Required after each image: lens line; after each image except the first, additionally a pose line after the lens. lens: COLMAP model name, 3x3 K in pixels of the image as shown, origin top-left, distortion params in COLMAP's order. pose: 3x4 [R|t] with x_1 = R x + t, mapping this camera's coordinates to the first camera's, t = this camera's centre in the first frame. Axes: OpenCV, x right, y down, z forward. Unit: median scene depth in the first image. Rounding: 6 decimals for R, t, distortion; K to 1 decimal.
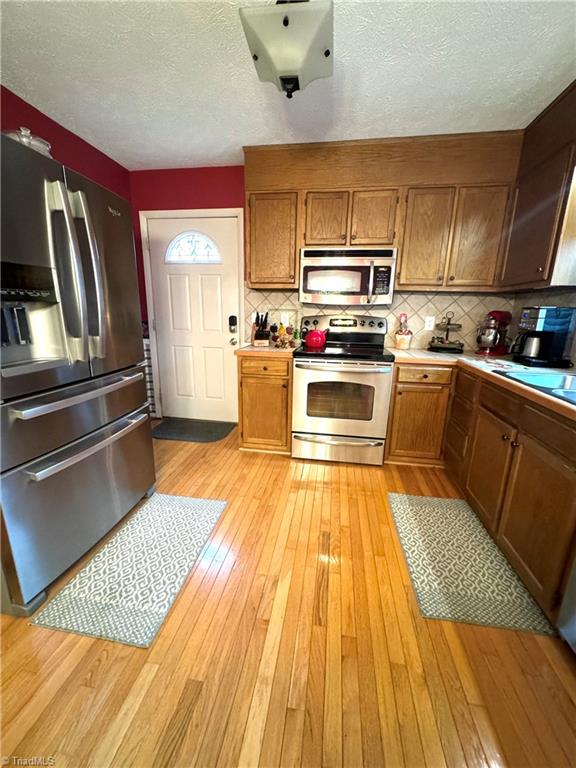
lens RADIAL K [[304.2, 0, 293.7], [0, 304.2, 382.3], [0, 0, 1]] dist [-0.008444, -0.000070]
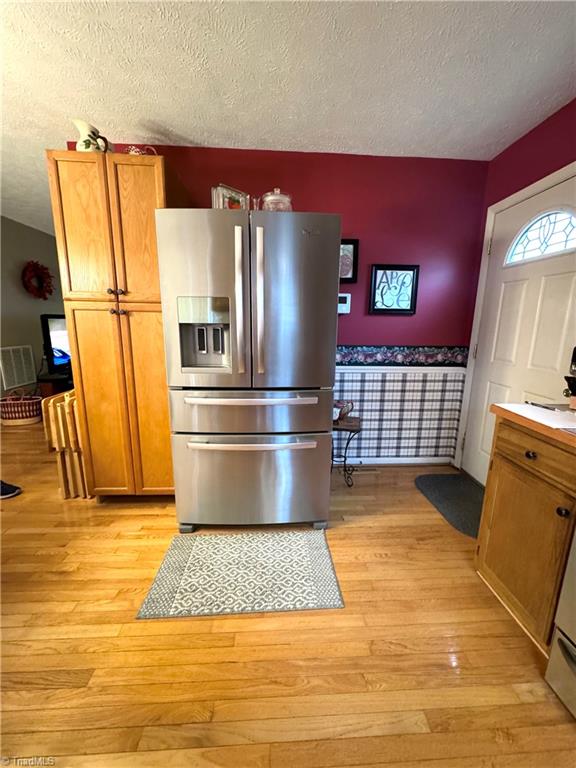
lens RADIAL K [[304.2, 0, 289.3], [0, 304.2, 384.8], [0, 0, 1]] dist [-0.008444, -0.000070]
pose [[0.198217, 0.180346, -0.963424, 0.229671], [-0.240976, 0.961724, 0.130449, -0.105121], [0.950074, 0.206305, 0.234089, 0.435336]]
